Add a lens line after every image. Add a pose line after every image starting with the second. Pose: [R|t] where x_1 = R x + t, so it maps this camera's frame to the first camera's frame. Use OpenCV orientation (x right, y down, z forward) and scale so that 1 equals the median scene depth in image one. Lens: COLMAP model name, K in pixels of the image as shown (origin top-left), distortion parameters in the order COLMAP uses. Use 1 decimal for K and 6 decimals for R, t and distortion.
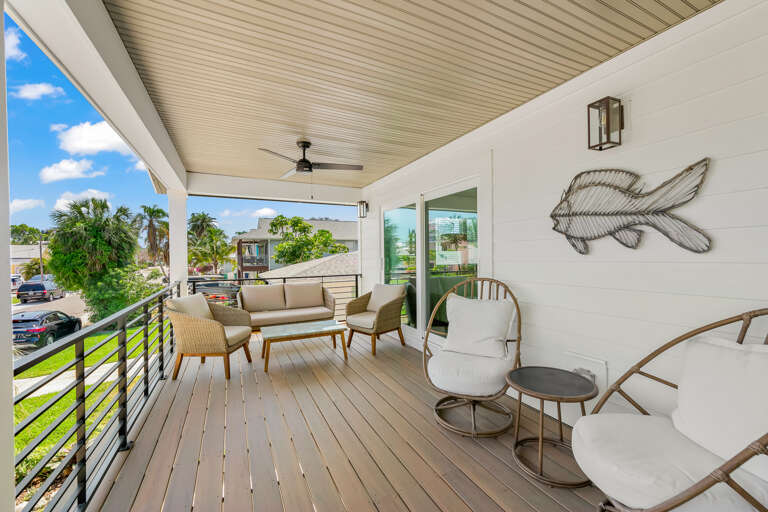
lens RADIAL K [[318.0, 0, 385.0], [0, 318.0, 258.0], [0, 0, 1]] dist [0.001468, -0.000071]
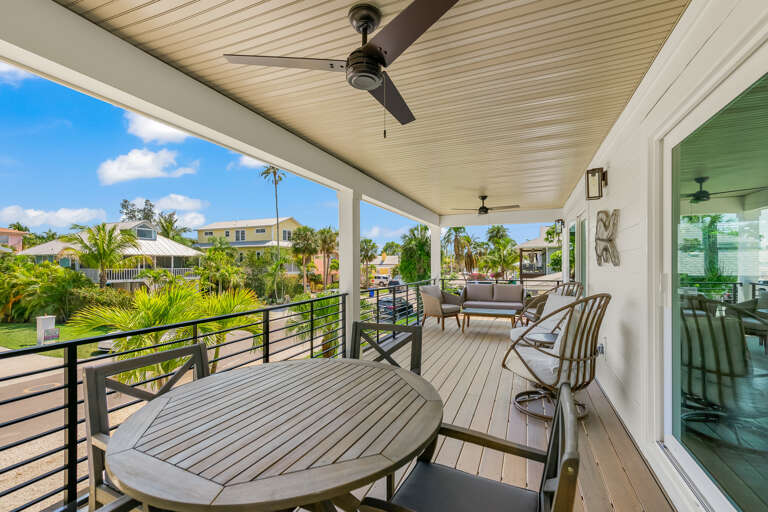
lens RADIAL K [[318.0, 0, 385.0], [0, 318.0, 258.0], [0, 0, 1]] dist [0.001468, -0.000071]
pose [[0.643390, -0.007708, -0.765500, 0.088241], [-0.010364, 0.999770, -0.018779, -0.000472], [0.765468, 0.020016, 0.643162, -0.058964]]
